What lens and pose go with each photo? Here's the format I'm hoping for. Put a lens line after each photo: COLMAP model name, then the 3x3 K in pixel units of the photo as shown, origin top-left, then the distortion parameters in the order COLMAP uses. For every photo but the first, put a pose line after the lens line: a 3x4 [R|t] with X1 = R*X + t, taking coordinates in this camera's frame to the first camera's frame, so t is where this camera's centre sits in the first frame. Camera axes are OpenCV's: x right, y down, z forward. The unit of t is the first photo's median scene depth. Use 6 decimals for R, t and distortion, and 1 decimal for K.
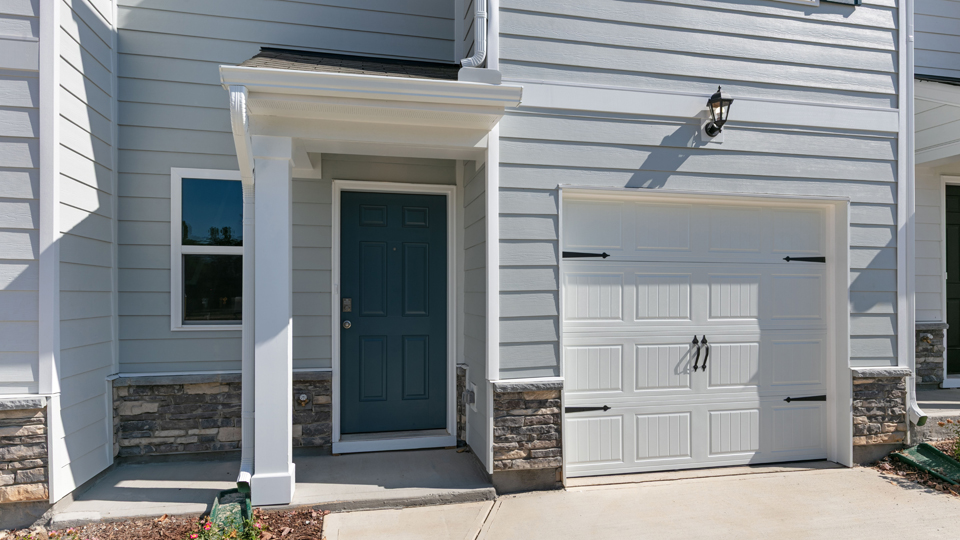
lens RADIAL K [[748.2, 0, 480.0], [0, 748.2, 270.0], [0, 0, 1]] dist [-0.000315, 0.001774]
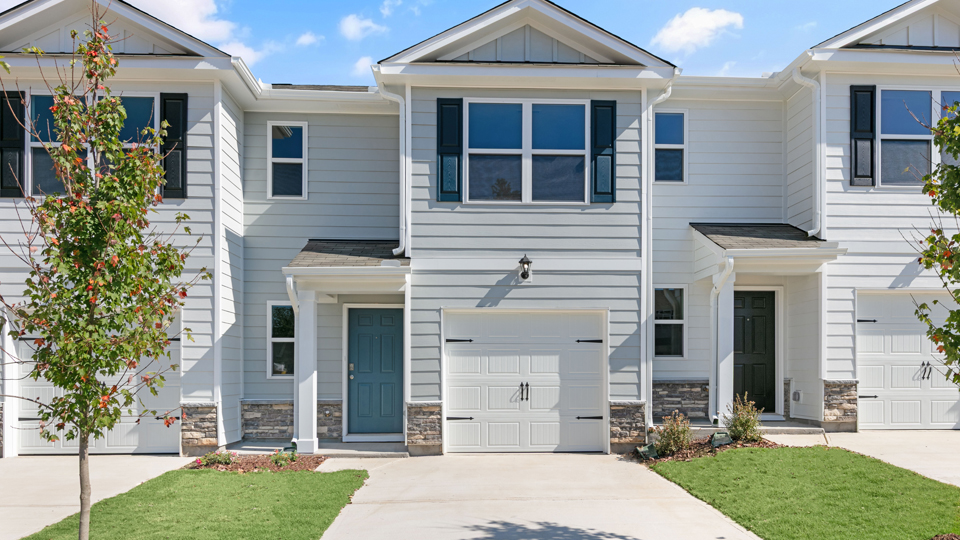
lens RADIAL K [[1215.7, 0, 480.0], [0, 1215.7, 270.0], [0, 0, 1]] dist [0.004259, 0.005898]
pose [[0.968438, -0.022759, -0.248213, 1.002323], [0.008467, 0.998252, -0.058496, -0.018133], [0.249111, 0.054548, 0.966938, -2.127573]]
